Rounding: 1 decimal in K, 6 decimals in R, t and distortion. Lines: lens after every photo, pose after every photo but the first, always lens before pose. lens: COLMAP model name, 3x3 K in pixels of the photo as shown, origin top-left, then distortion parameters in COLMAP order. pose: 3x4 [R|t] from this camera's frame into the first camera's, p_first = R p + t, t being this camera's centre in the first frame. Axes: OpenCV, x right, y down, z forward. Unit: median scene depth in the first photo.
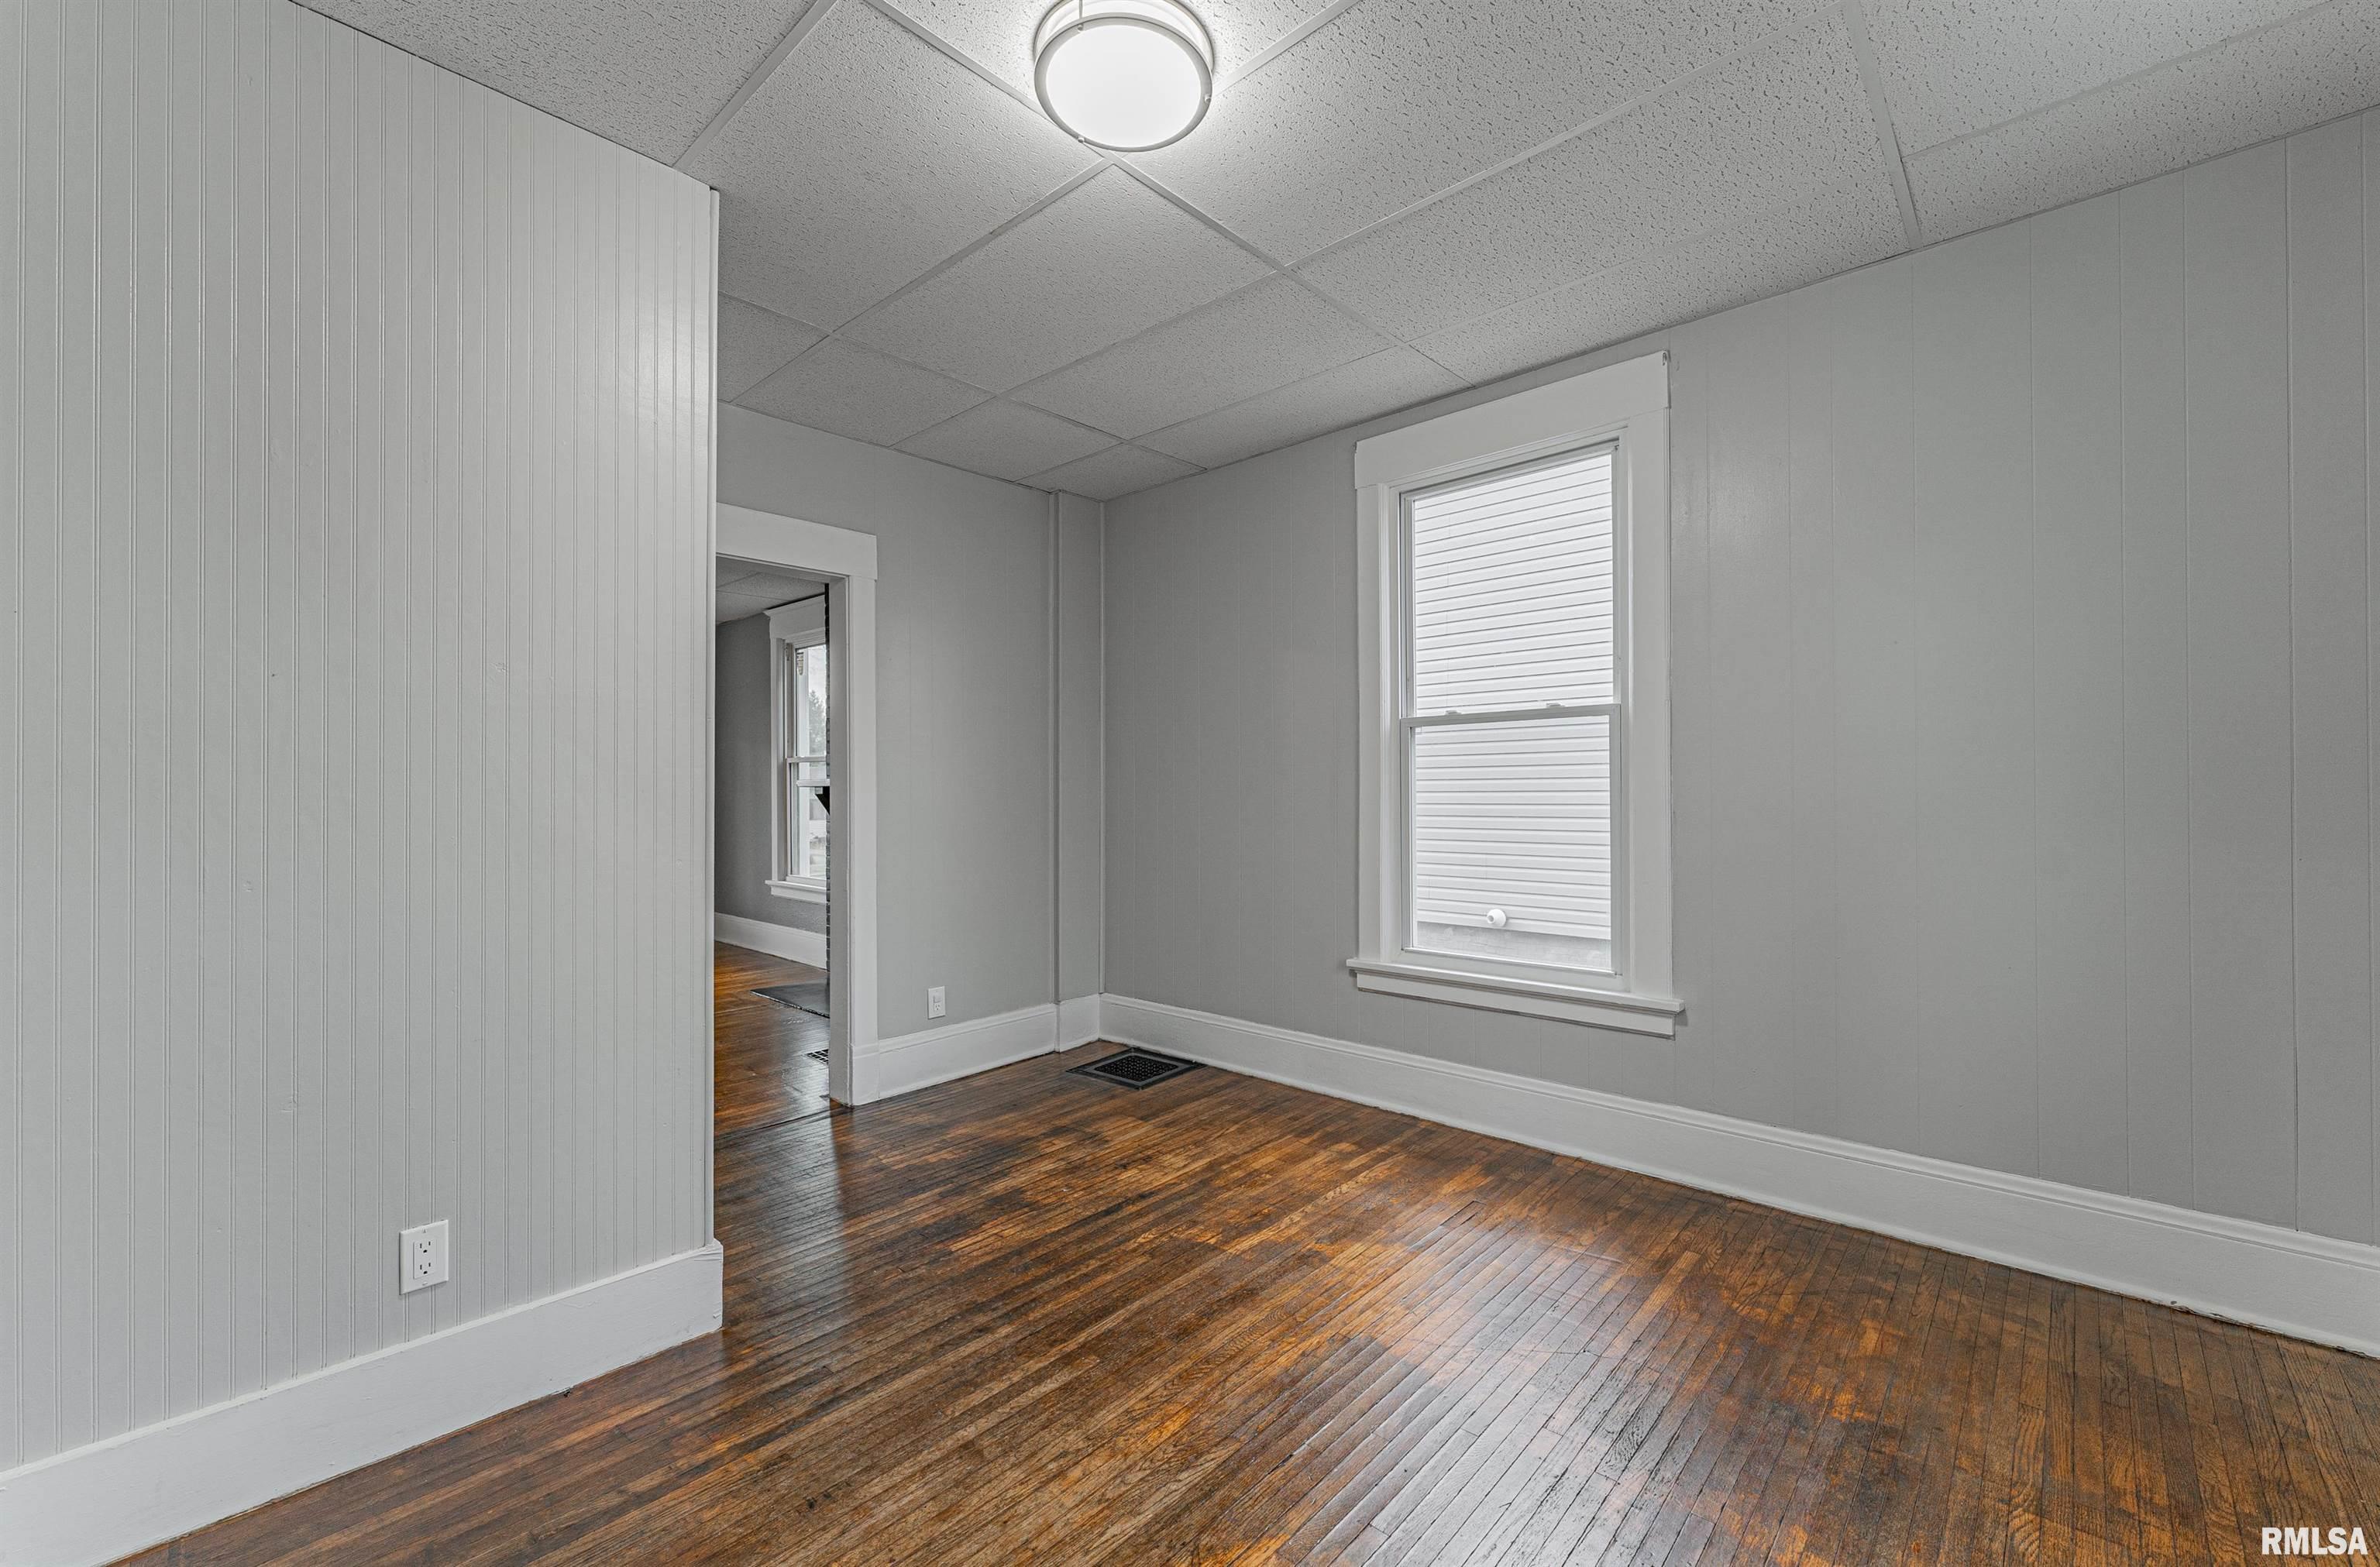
lens RADIAL K [[950.7, 0, 1177.1], [0, 950.7, 788.8], [0, 0, 1]] dist [0.000329, -0.000328]
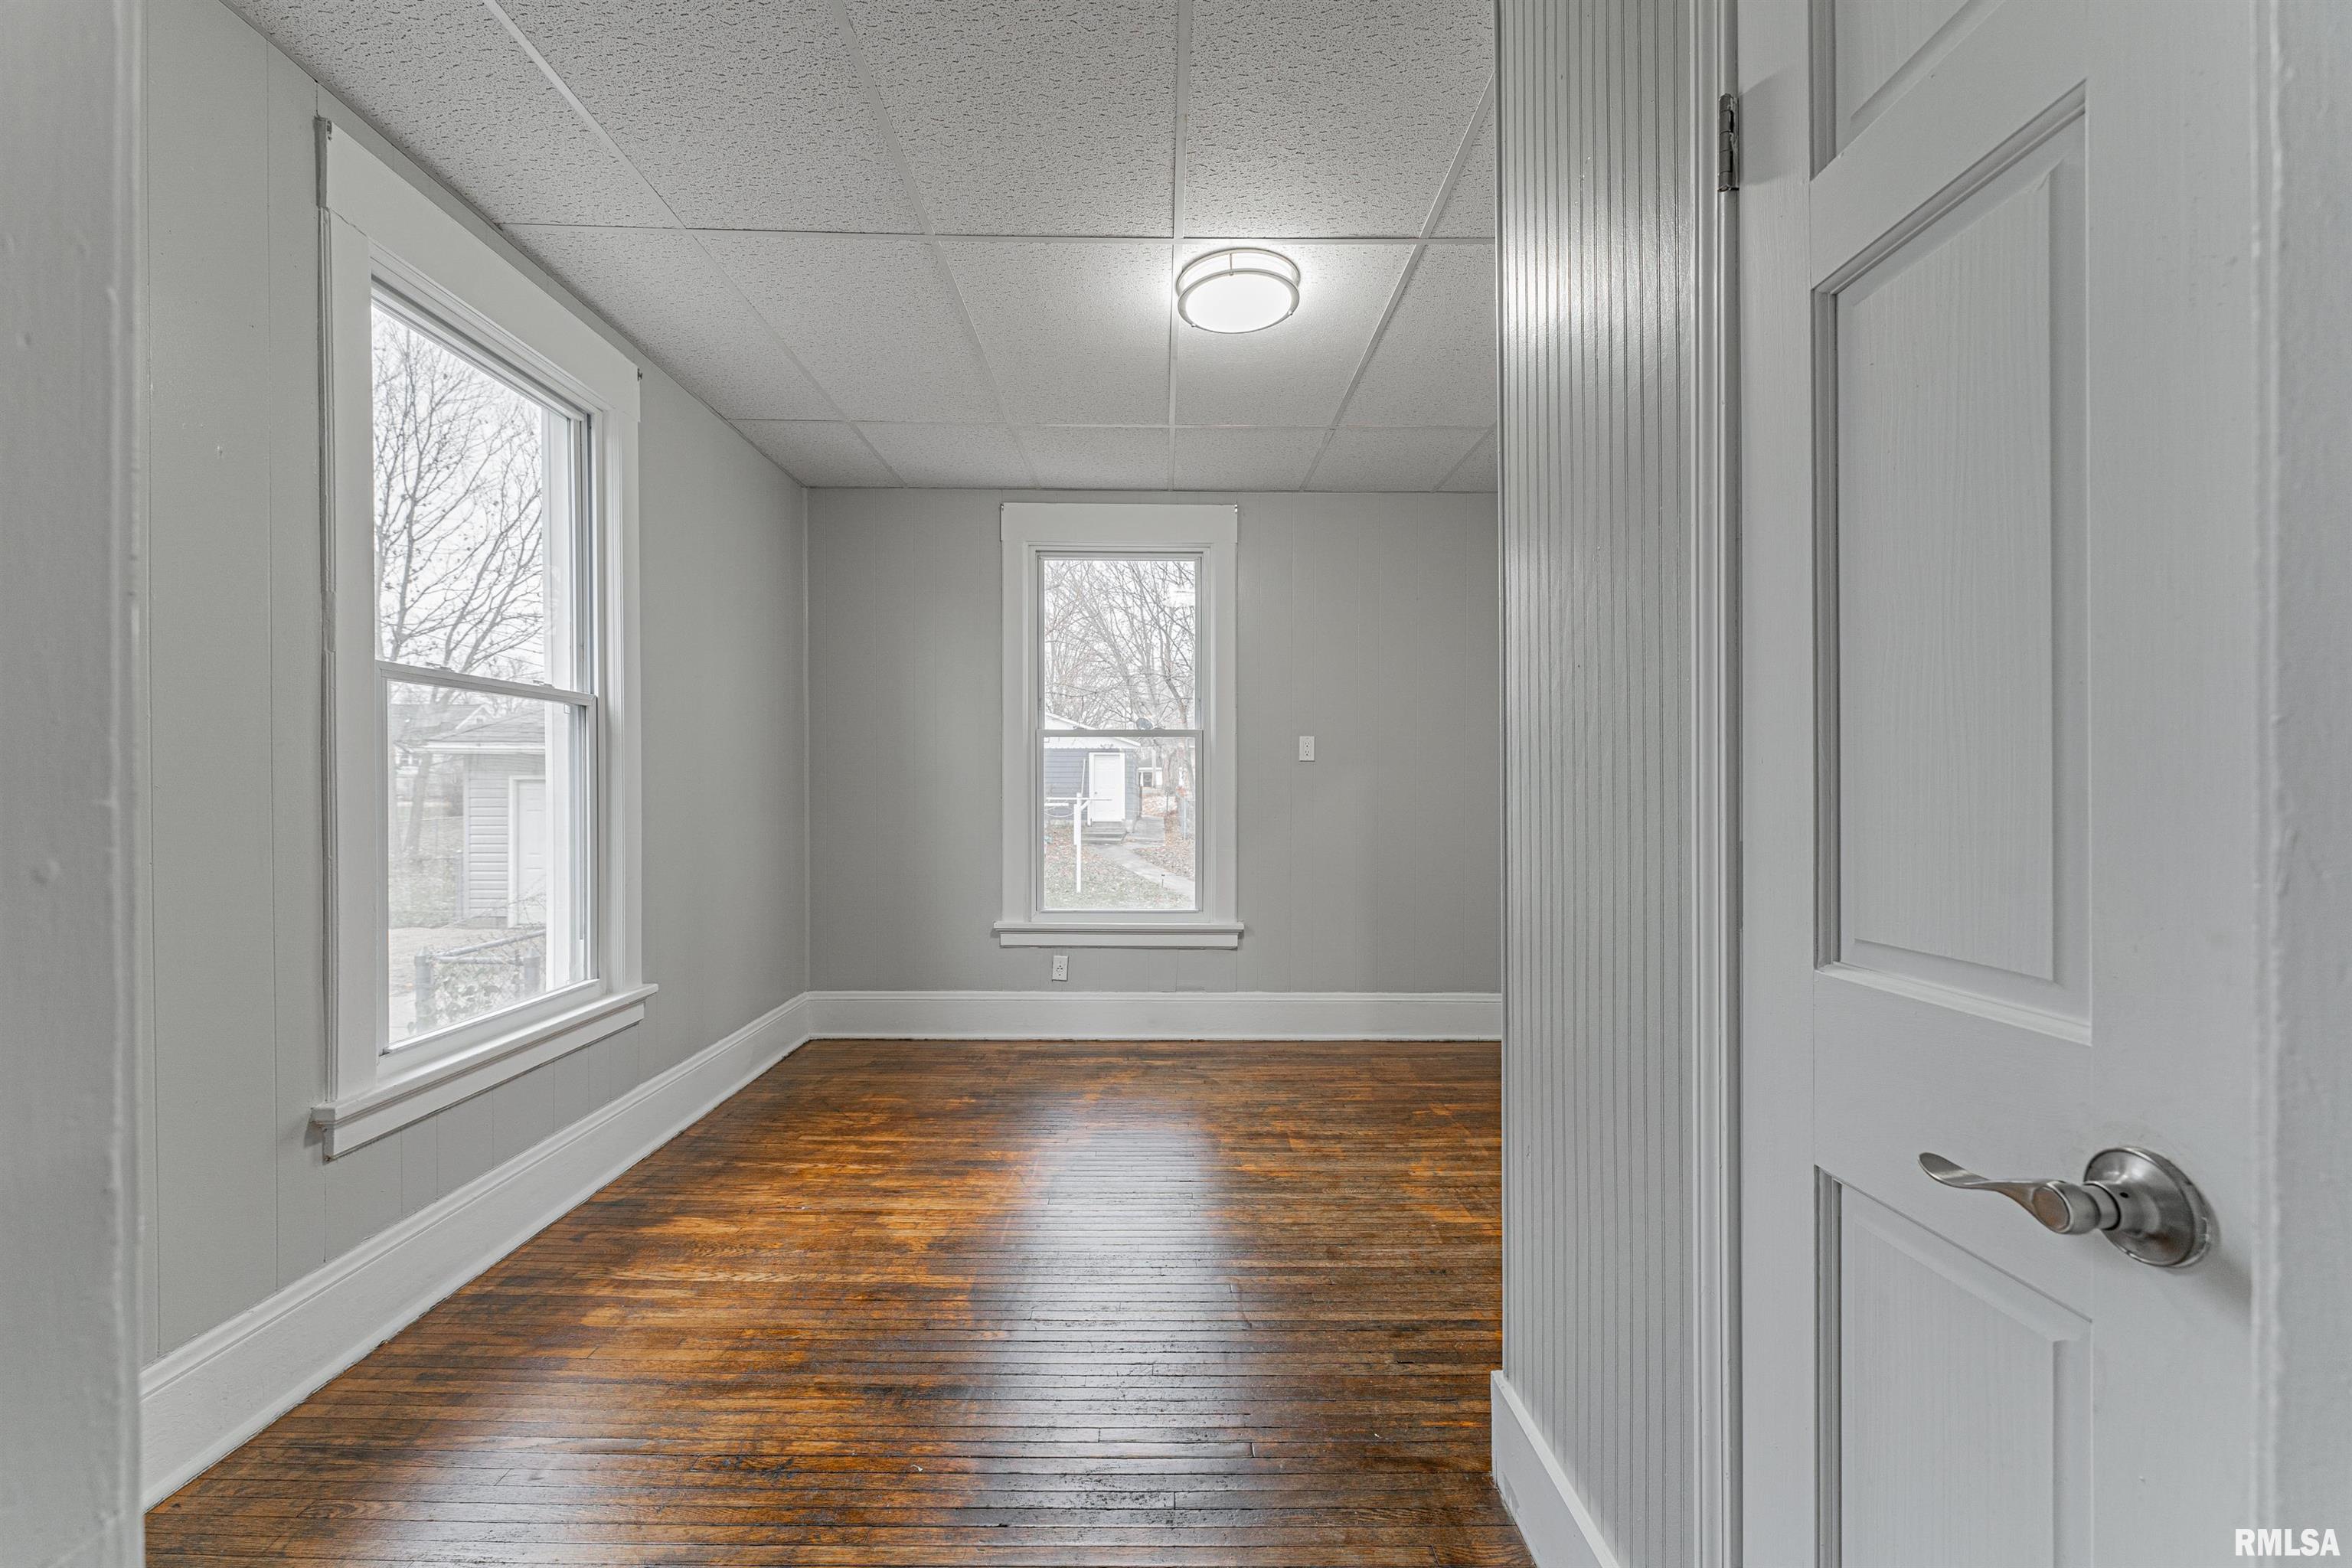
lens RADIAL K [[957.4, 0, 1156.2], [0, 957.4, 786.7], [0, 0, 1]] dist [0.003710, 0.000091]
pose [[-0.681786, 0.007659, 0.731512, -0.938579], [0.002045, 0.999961, -0.008564, 0.014762], [-0.731549, -0.004343, -0.681775, 1.875184]]
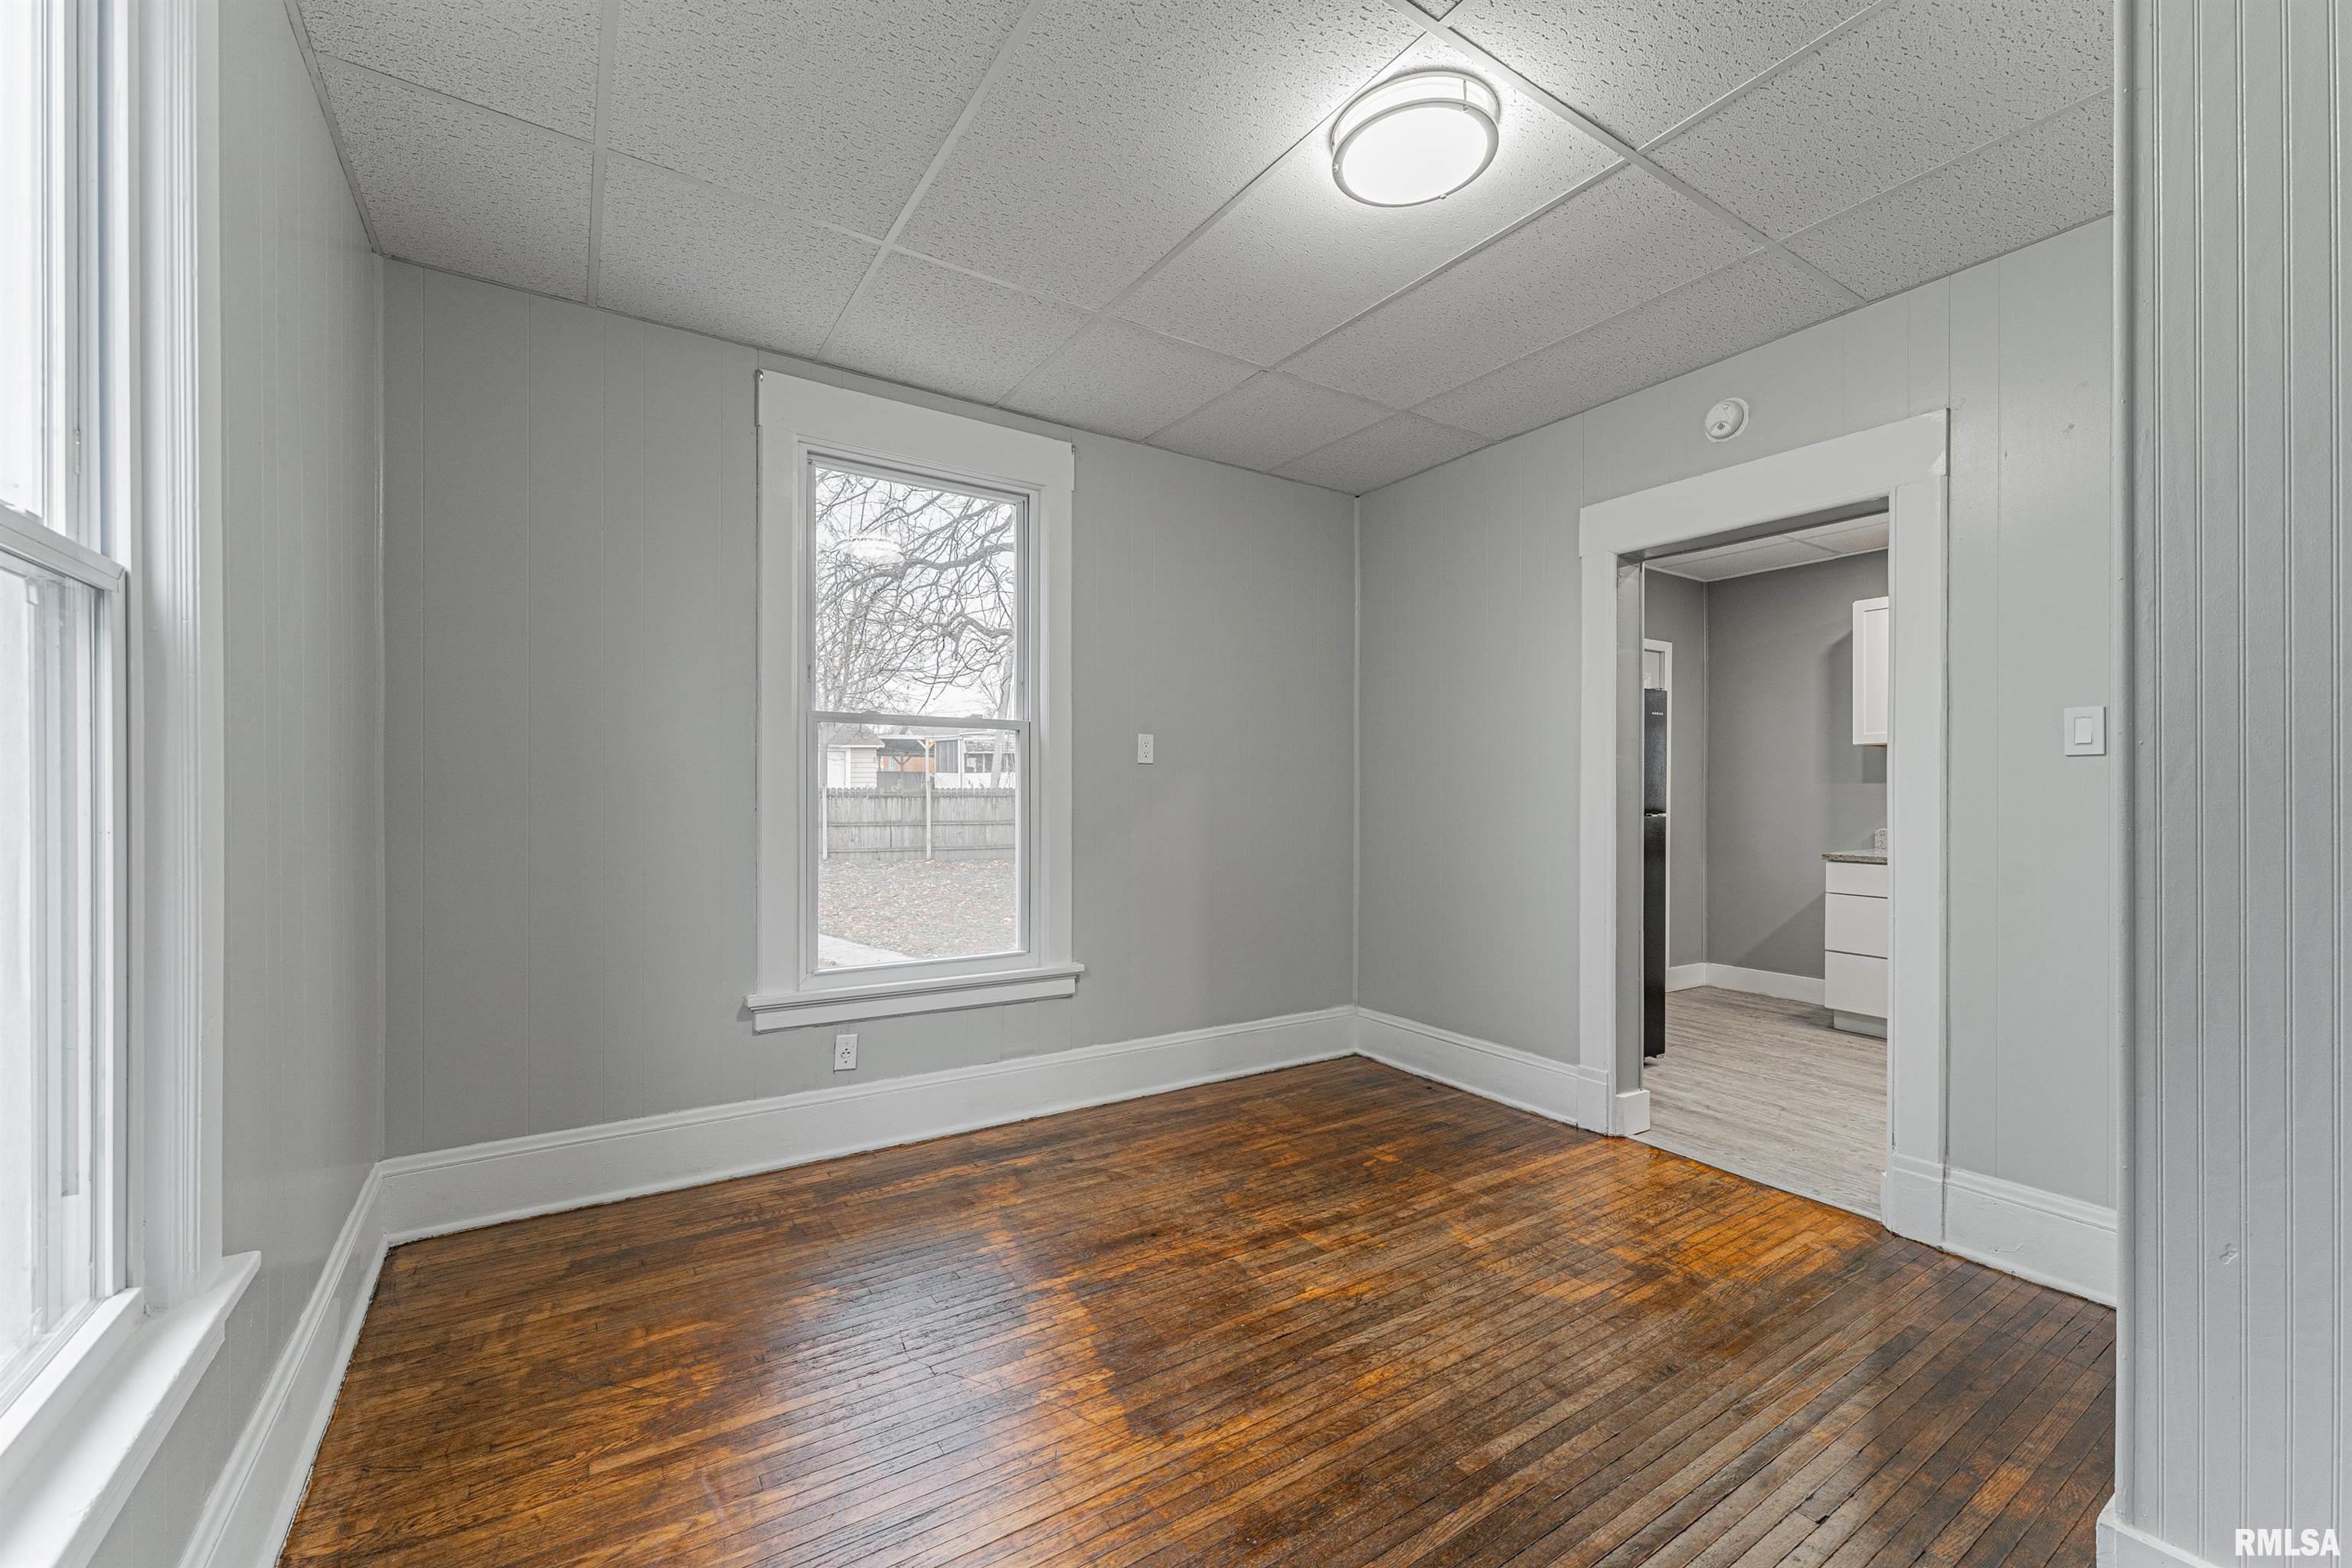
lens RADIAL K [[957.4, 0, 1168.1], [0, 957.4, 784.9], [0, 0, 1]] dist [0.003710, 0.000091]
pose [[-0.971892, 0.004501, 0.235385, -0.036190], [0.001530, 0.999917, -0.012803, 0.002443], [-0.235423, -0.012083, -0.971818, 1.917530]]
